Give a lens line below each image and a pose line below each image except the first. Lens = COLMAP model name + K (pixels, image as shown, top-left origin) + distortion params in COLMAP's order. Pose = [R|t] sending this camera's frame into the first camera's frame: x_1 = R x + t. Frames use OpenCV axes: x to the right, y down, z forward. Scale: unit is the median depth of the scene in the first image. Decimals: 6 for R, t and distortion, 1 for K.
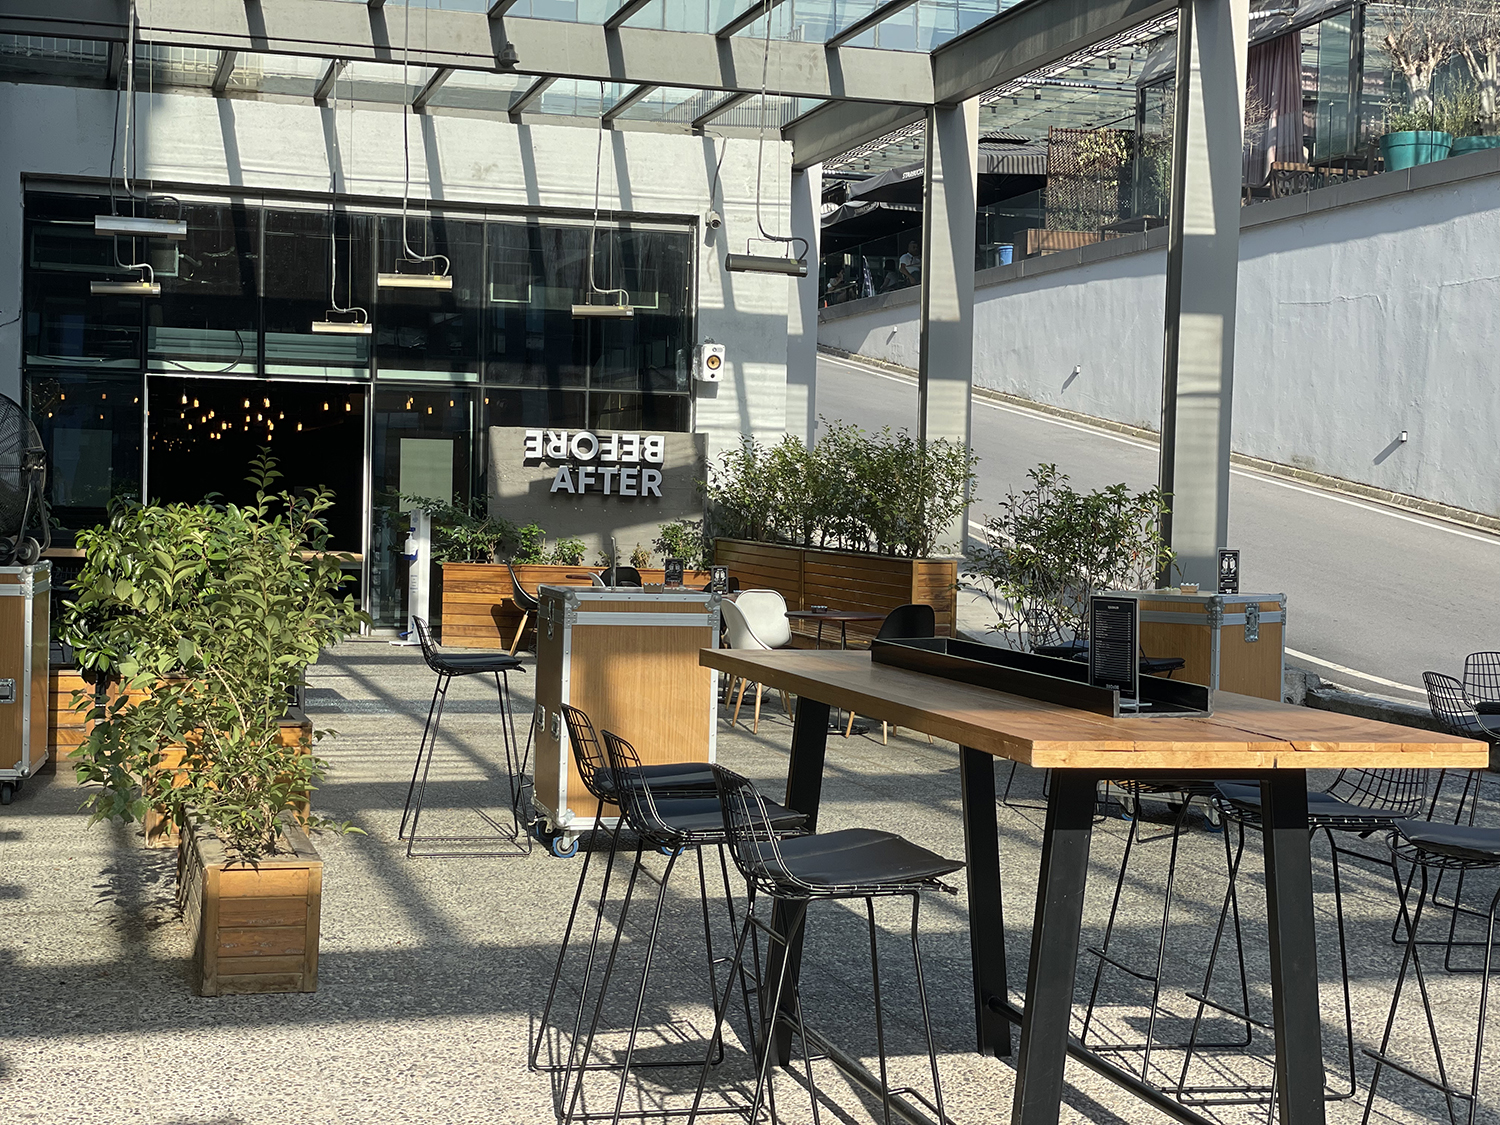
lens RADIAL K [[2206.8, 0, 750.0], [0, 2206.8, 562.5], [0, 0, 1]] dist [0.134934, -0.046119]
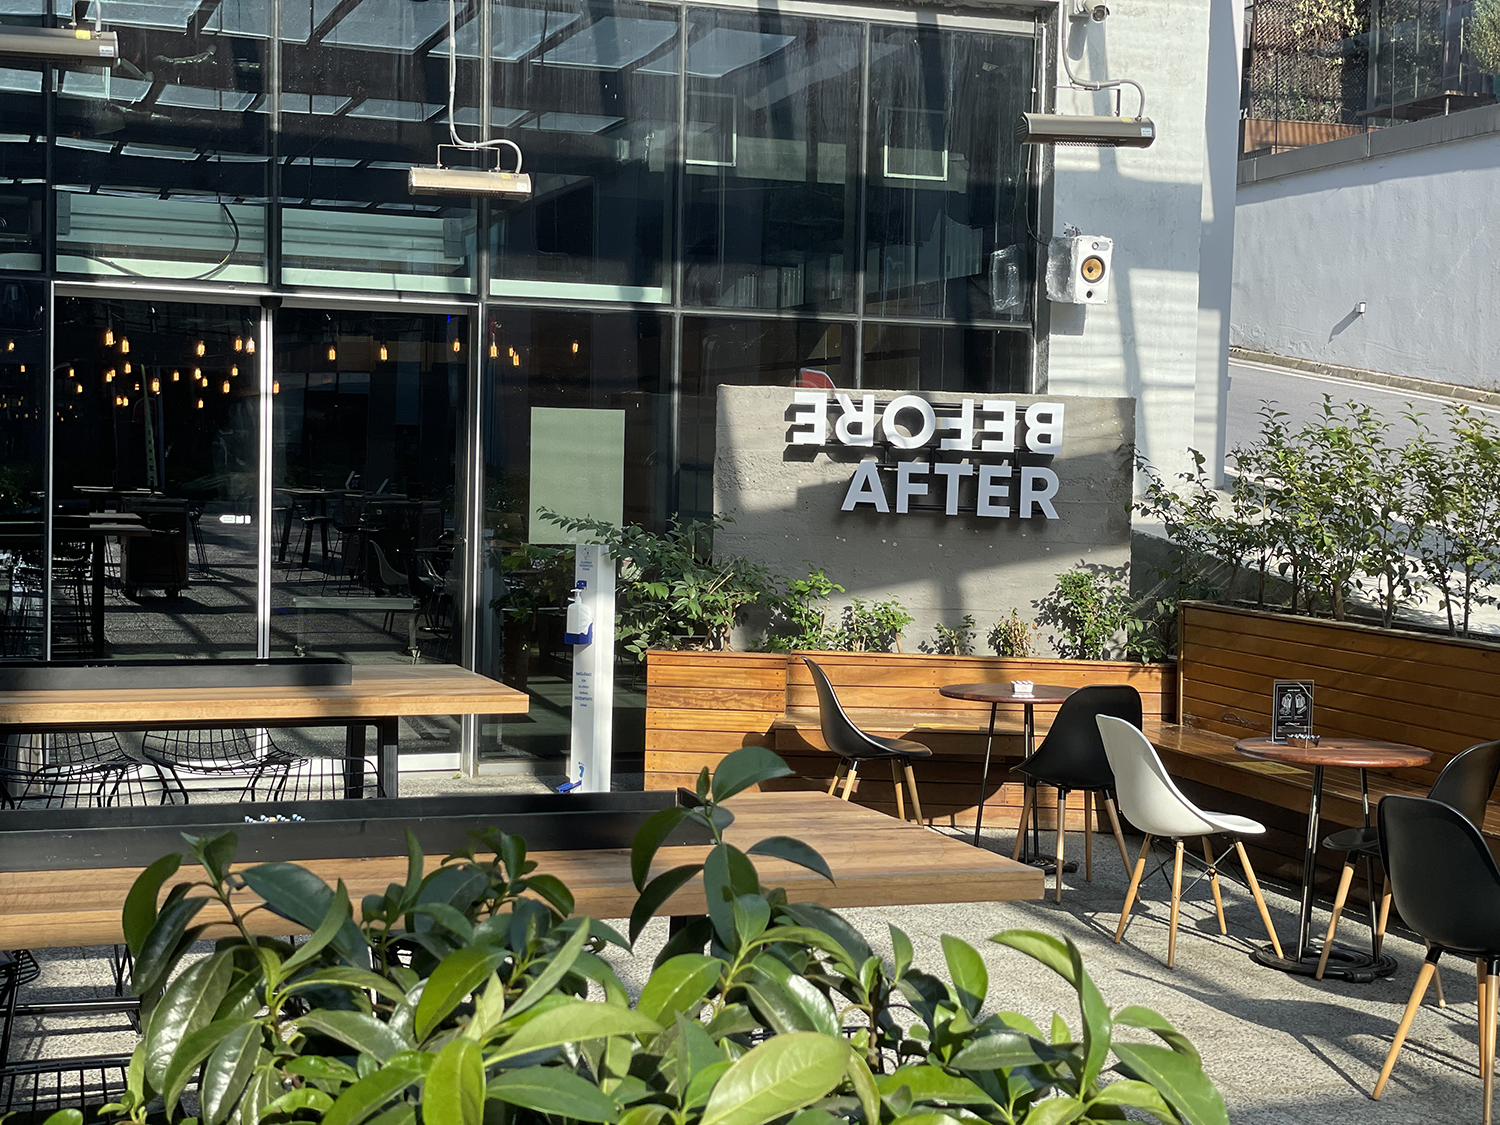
lens RADIAL K [[2213.0, 0, 750.0], [0, 2213.0, 562.5], [0, 0, 1]] dist [0.083427, -0.029699]
pose [[0.997989, -0.003209, 0.063299, -0.138725], [0.002216, 0.999873, 0.015760, -0.026771], [-0.063341, -0.015588, 0.997870, 0.459629]]
